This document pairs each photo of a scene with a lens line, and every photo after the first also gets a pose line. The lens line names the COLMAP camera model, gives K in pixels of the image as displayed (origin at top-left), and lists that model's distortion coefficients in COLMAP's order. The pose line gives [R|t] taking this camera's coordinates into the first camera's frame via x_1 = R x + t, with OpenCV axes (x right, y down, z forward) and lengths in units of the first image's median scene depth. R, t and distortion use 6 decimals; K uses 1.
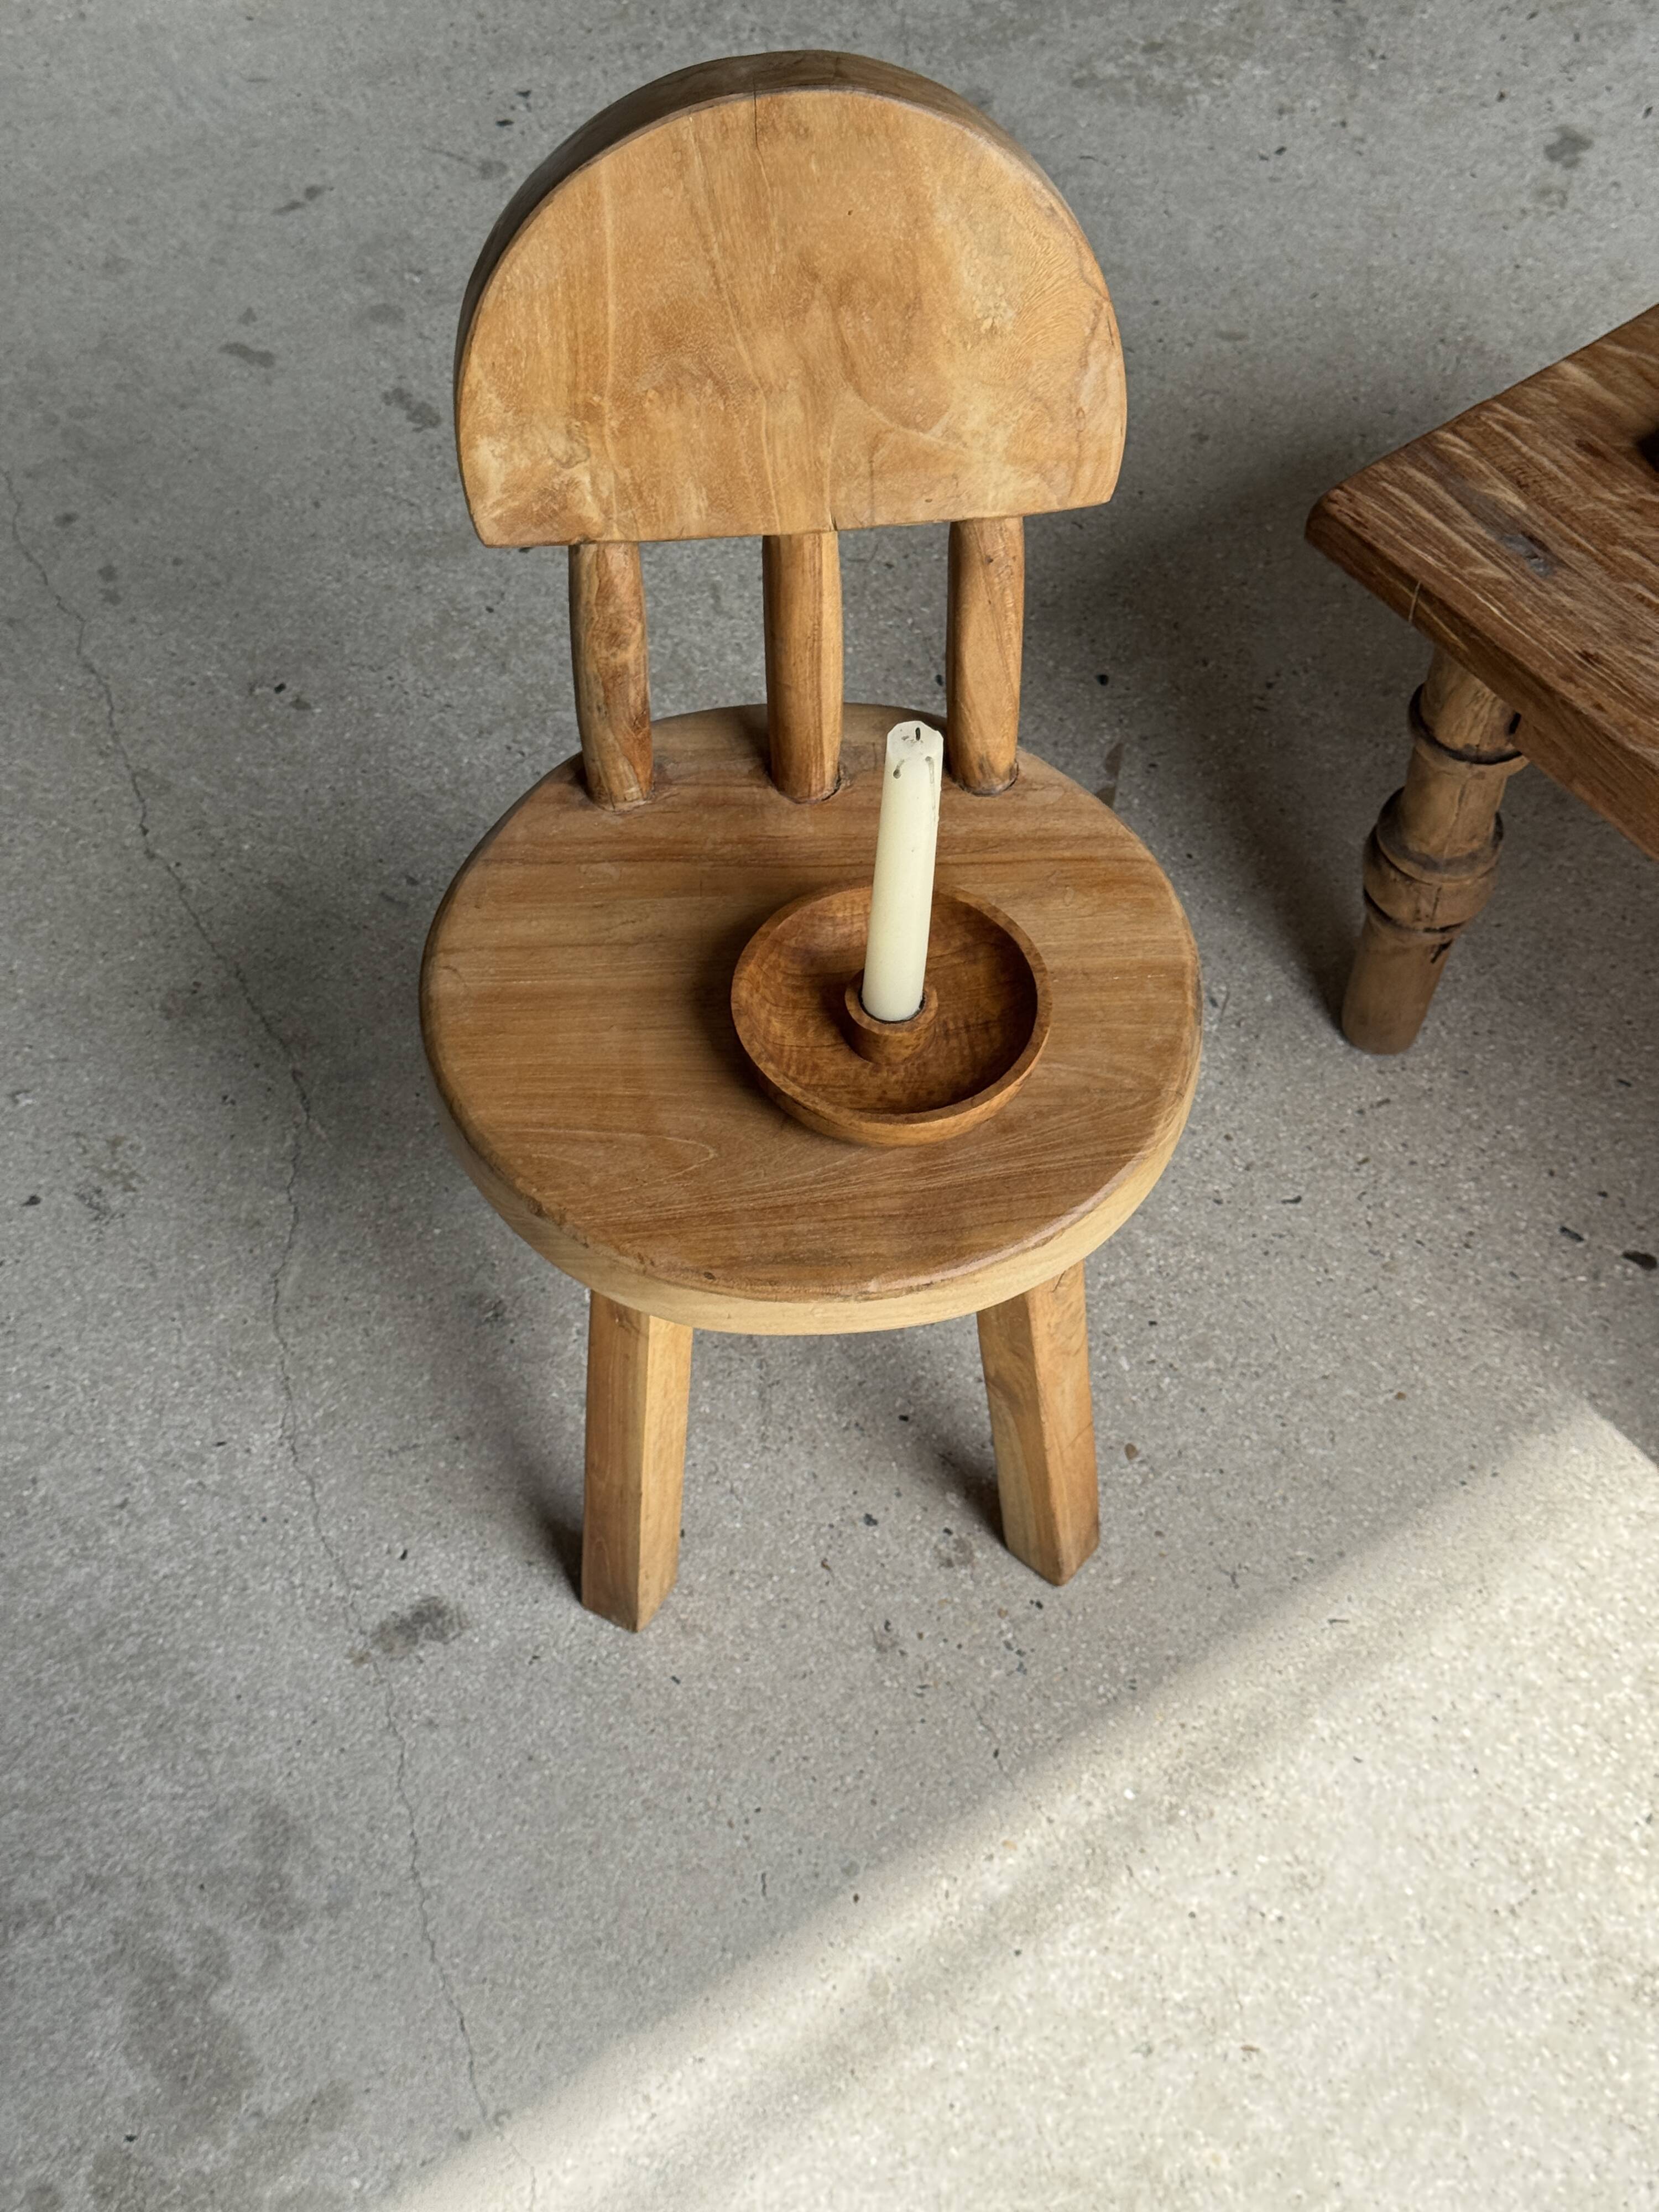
lens RADIAL K [[3144.6, 0, 781.3], [0, 3144.6, 1154.2], [0, 0, 1]] dist [0.114429, 0.000000]
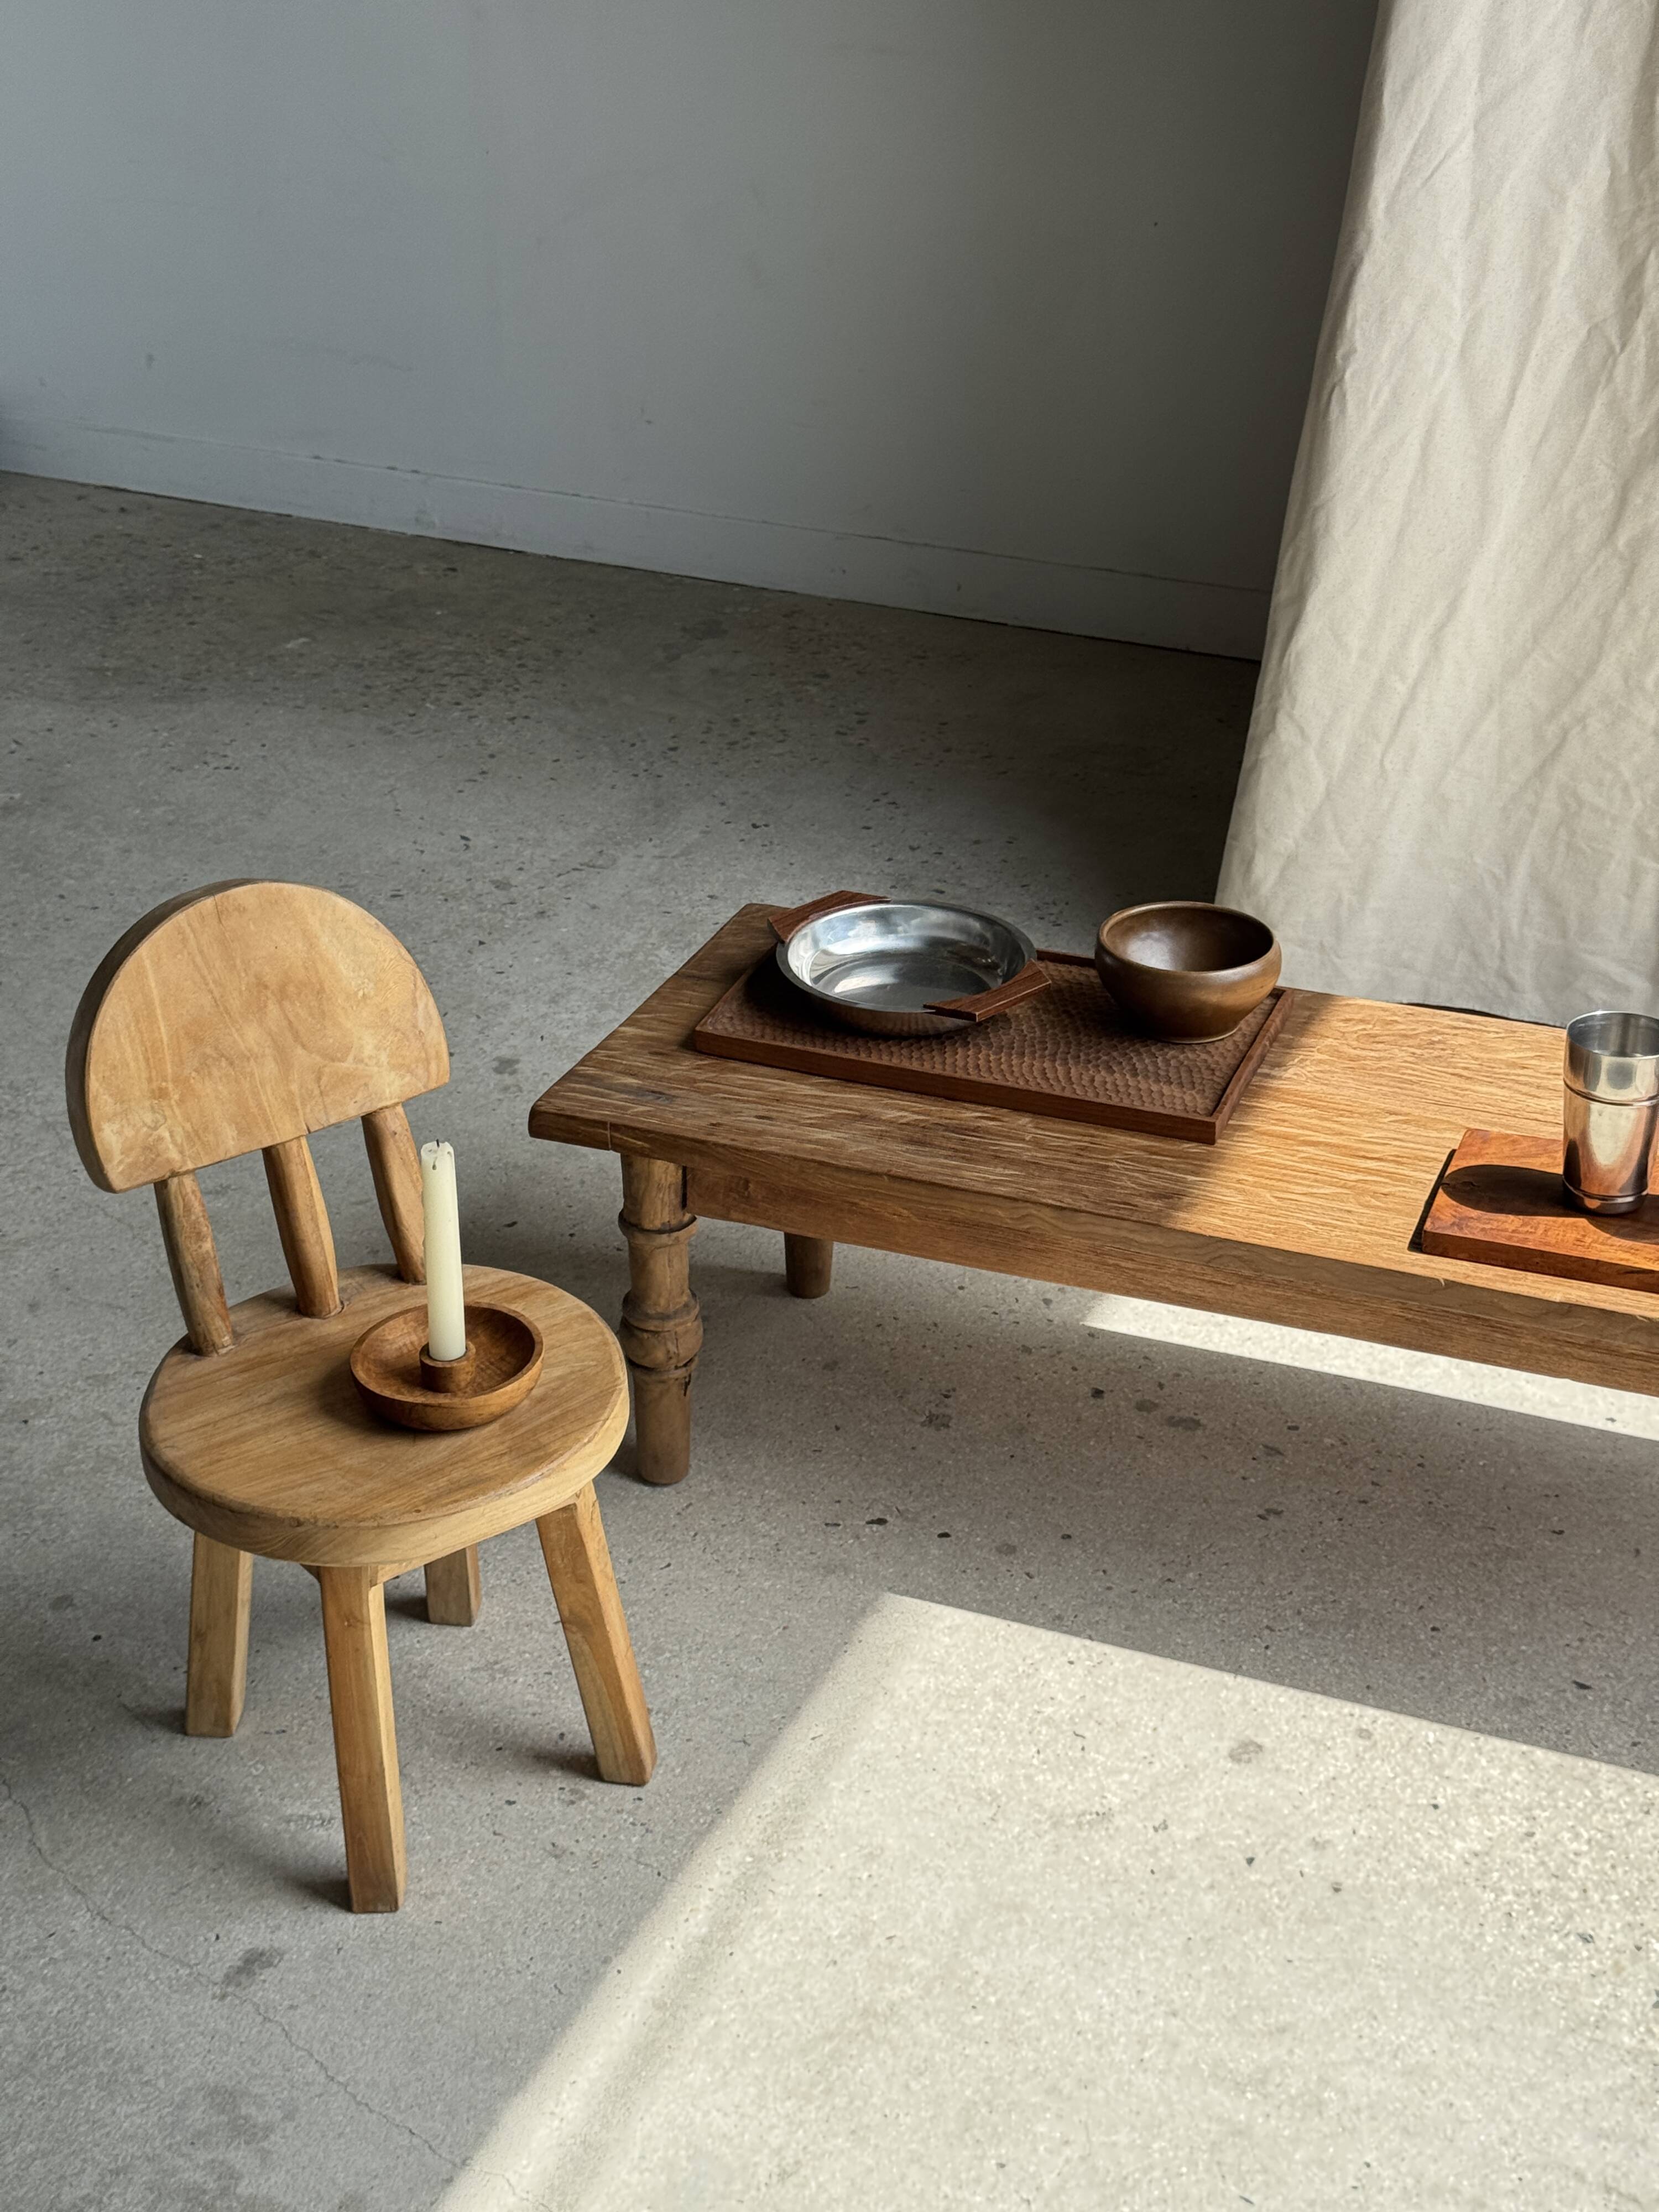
lens RADIAL K [[3144.6, 0, 823.7], [0, 3144.6, 1123.4], [0, 0, 1]] dist [0.114429, 0.000000]
pose [[0.865121, -0.258512, 0.429810, -0.481915], [0.423089, 0.836364, -0.348557, 0.518901], [-0.269371, 0.483392, 0.832930, -0.506638]]
